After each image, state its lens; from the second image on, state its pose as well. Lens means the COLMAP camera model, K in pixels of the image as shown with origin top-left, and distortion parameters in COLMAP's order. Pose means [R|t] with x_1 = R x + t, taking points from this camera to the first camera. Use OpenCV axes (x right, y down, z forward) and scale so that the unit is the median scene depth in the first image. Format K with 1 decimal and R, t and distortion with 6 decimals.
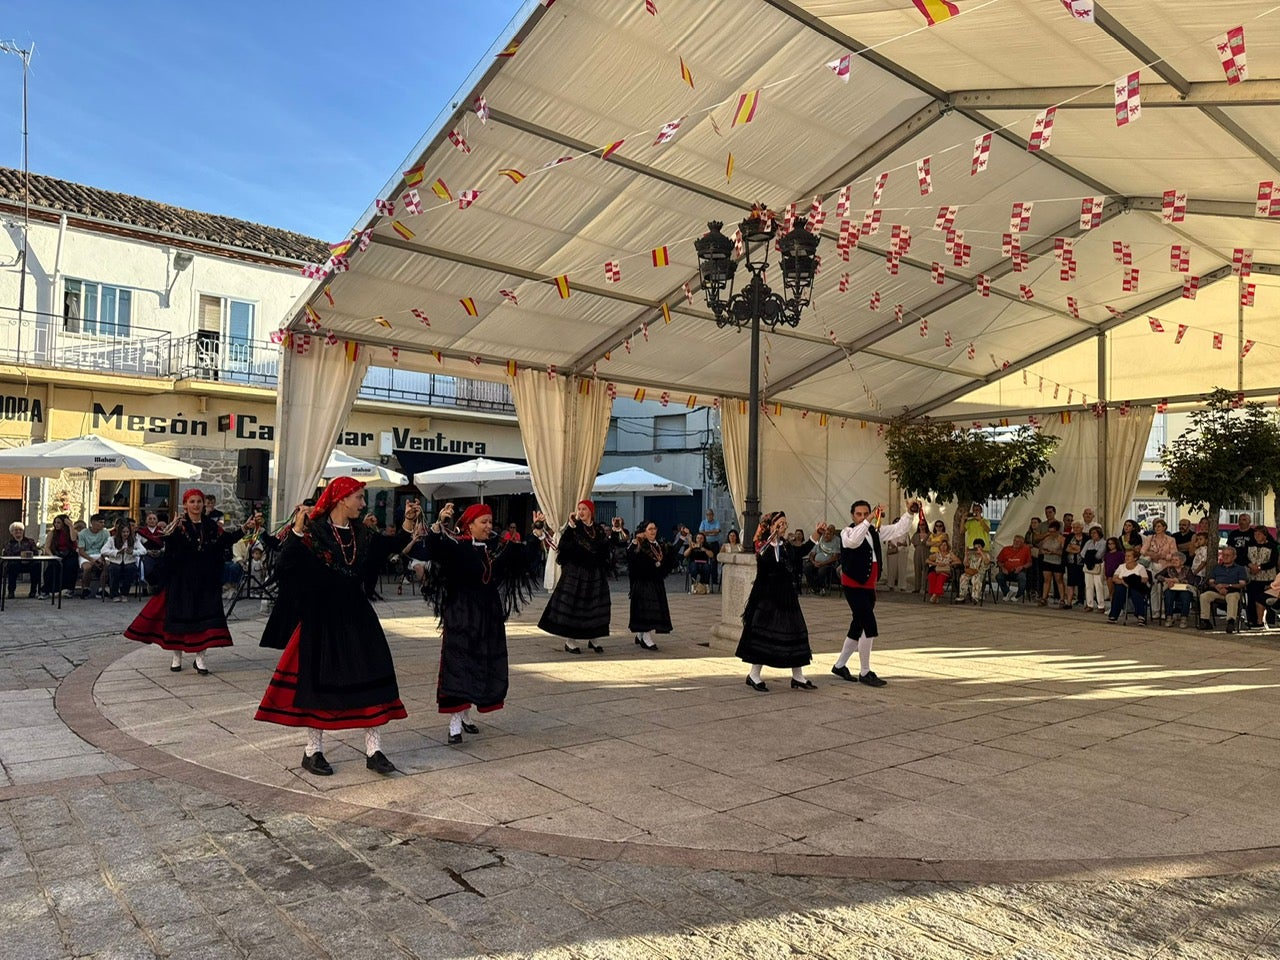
lens RADIAL K [[904.5, 0, 645.0], [0, 904.5, 479.0], [0, 0, 1]] dist [0.037864, -0.047121]
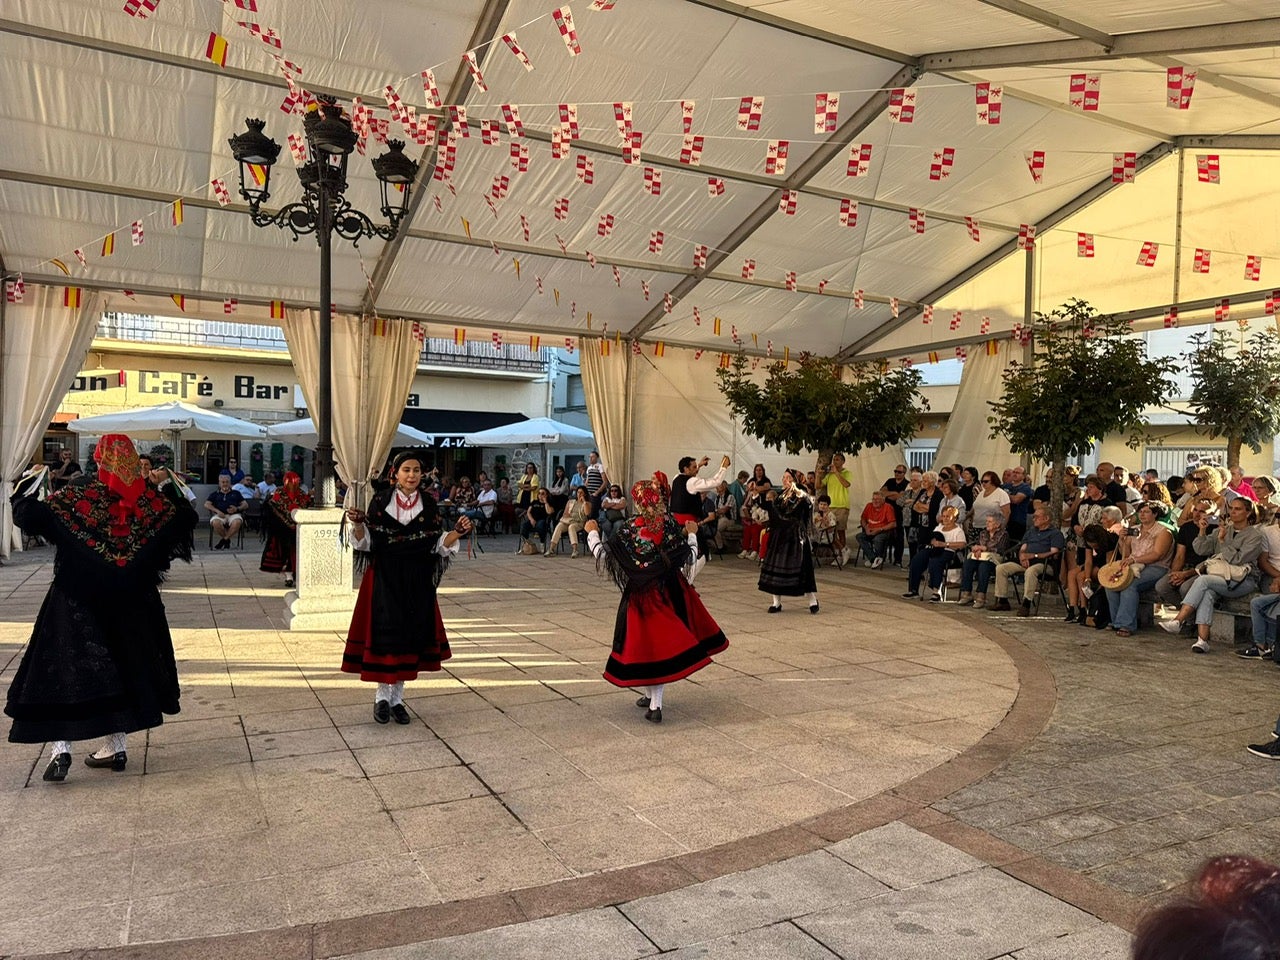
lens RADIAL K [[904.5, 0, 653.4], [0, 904.5, 475.7], [0, 0, 1]] dist [0.037864, -0.047121]
pose [[0.976583, -0.000747, -0.215141, 0.475579], [0.010315, 0.999006, 0.043356, 0.013041], [0.214895, -0.044560, 0.975620, 0.176363]]
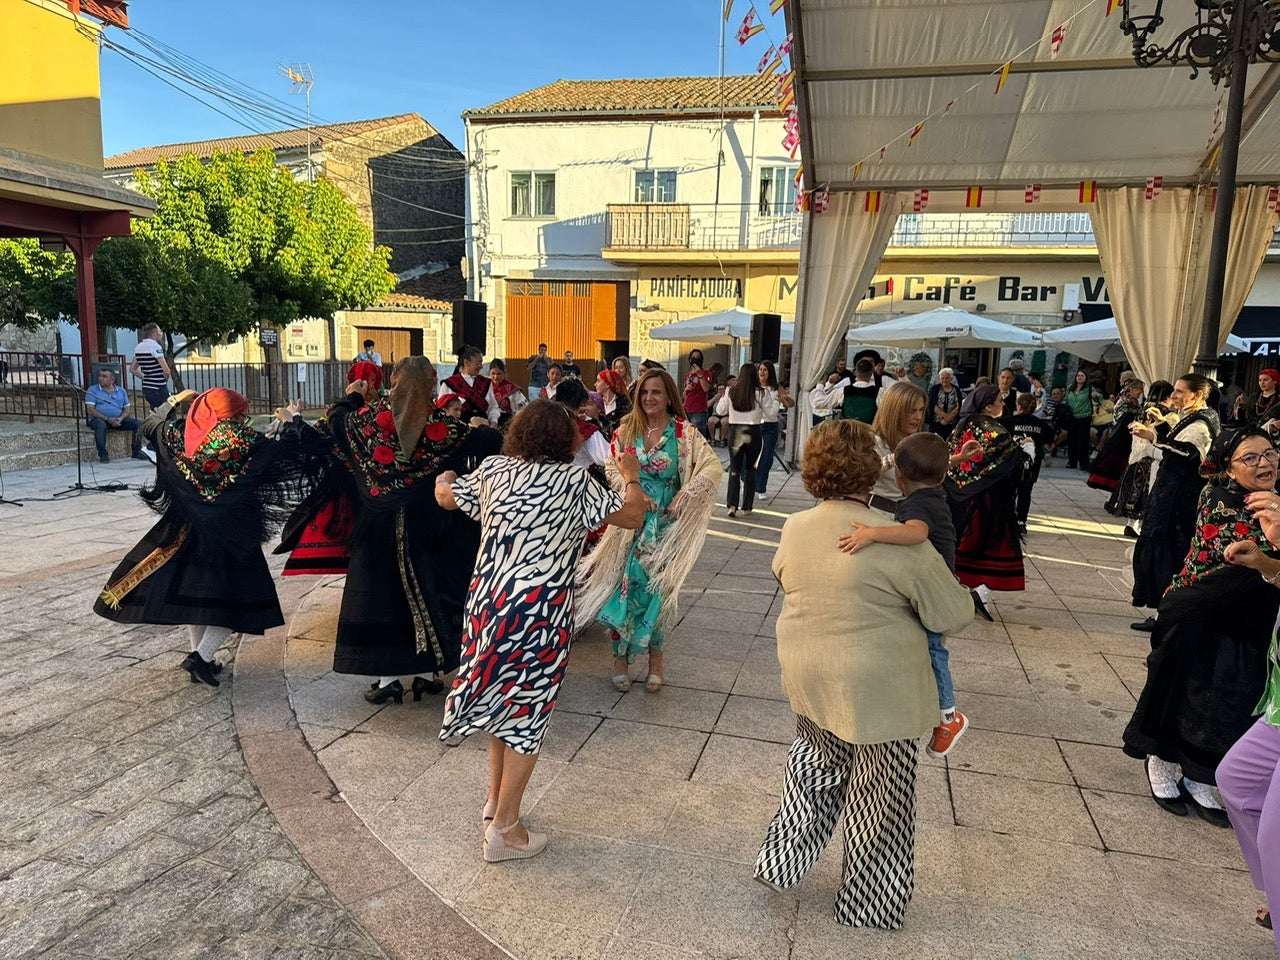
lens RADIAL K [[904.5, 0, 631.2], [0, 904.5, 492.5], [0, 0, 1]] dist [0.037864, -0.047121]
pose [[0.563712, 0.117309, -0.817598, 0.333158], [0.018611, 0.987808, 0.154562, 0.005692], [0.825761, -0.102345, 0.554656, 0.235182]]
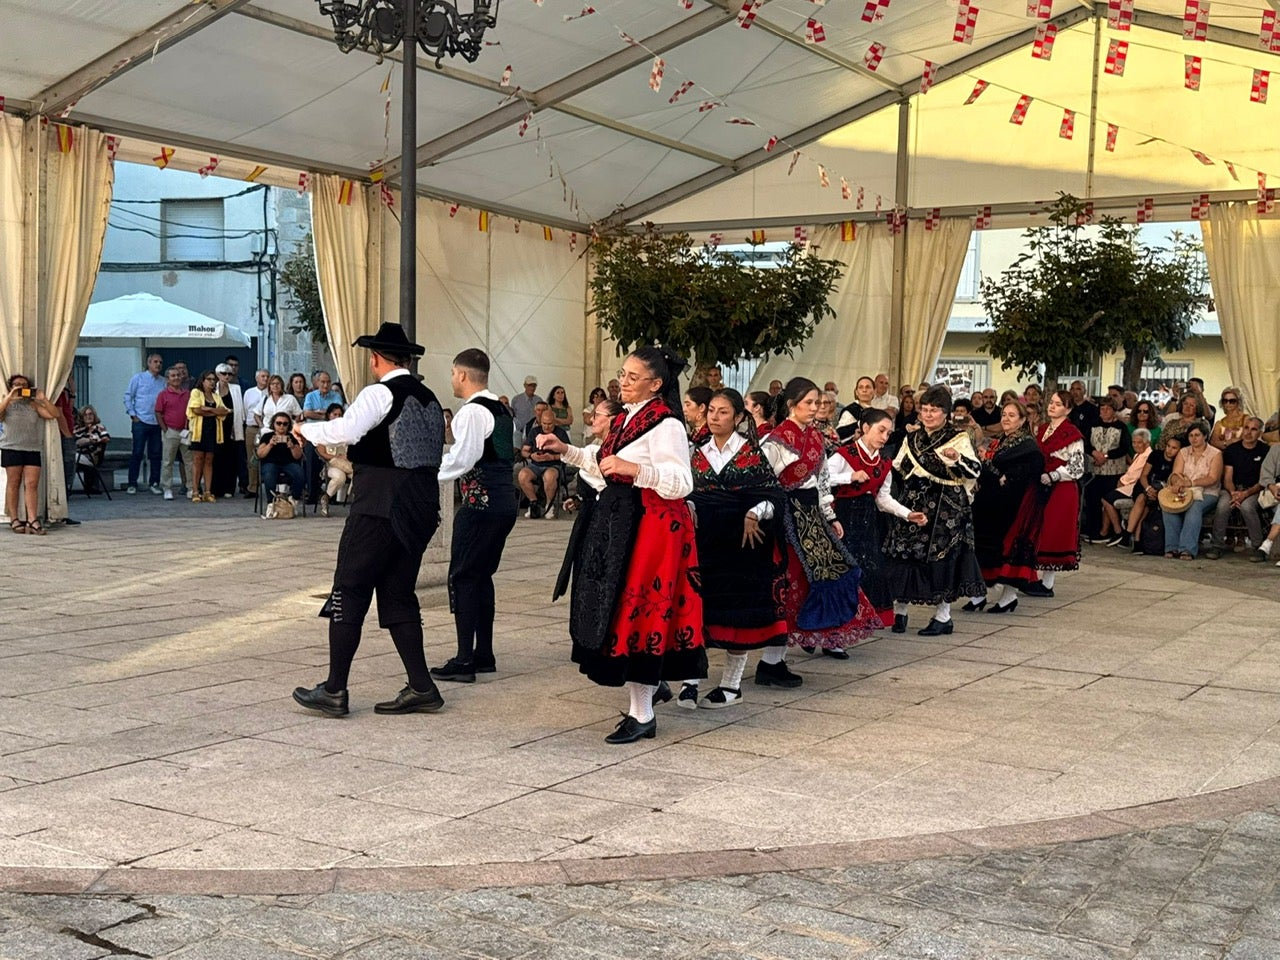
lens RADIAL K [[1573.0, 0, 630.9], [0, 1573.0, 488.1], [0, 0, 1]] dist [0.084175, 0.000000]
pose [[0.949632, -0.017471, 0.312880, -0.053148], [-0.015443, 0.994622, 0.102411, 0.001823], [-0.312987, -0.102085, 0.944255, -0.037263]]
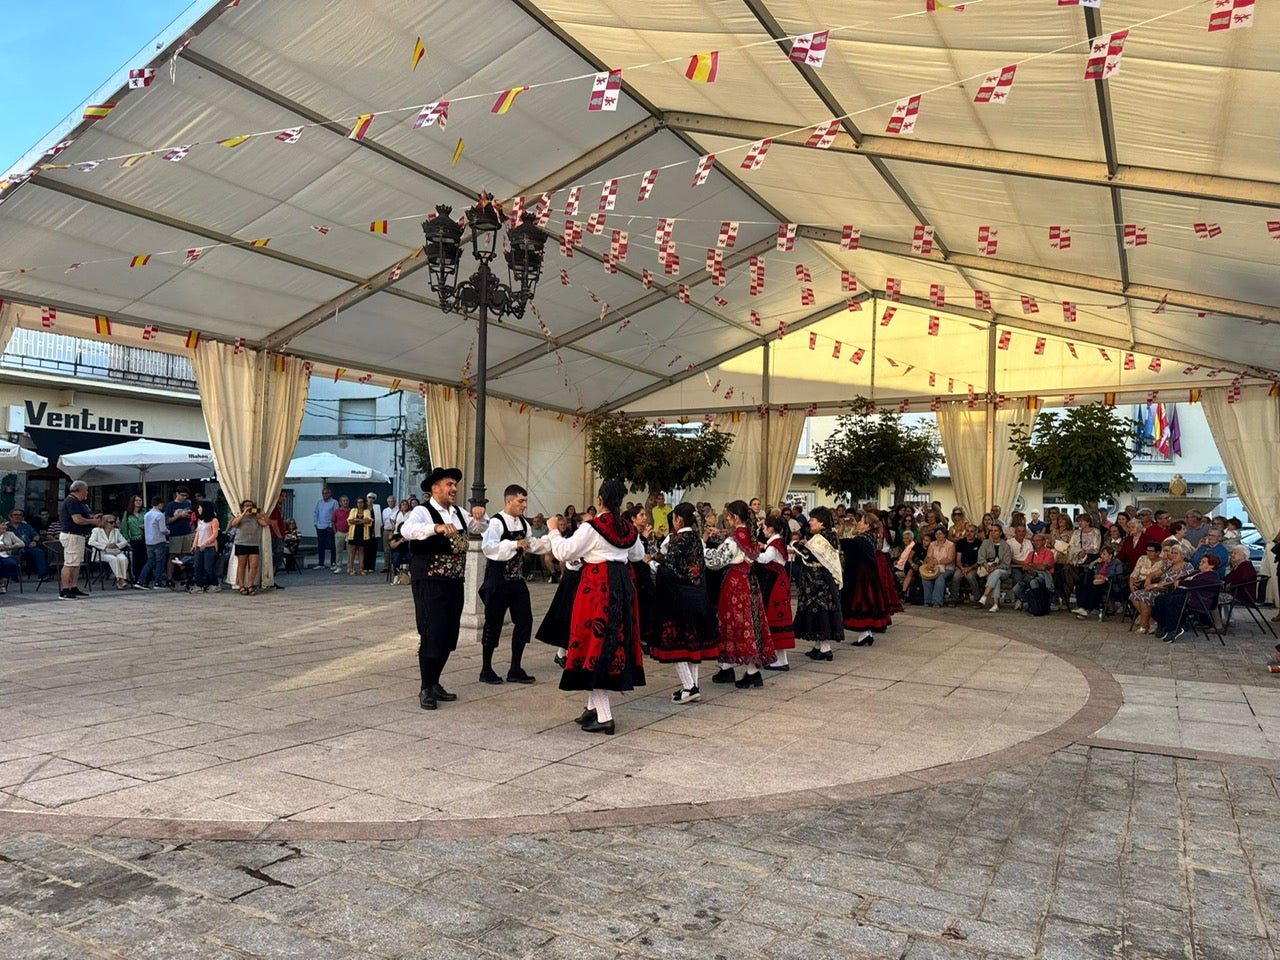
lens RADIAL K [[904.5, 0, 637.5], [0, 904.5, 485.5], [0, 0, 1]] dist [0.037864, -0.047121]
pose [[0.939850, 0.008940, 0.341471, -0.044270], [-0.015216, 0.999761, 0.015705, 0.002205], [-0.341249, -0.019956, 0.939761, -0.008344]]
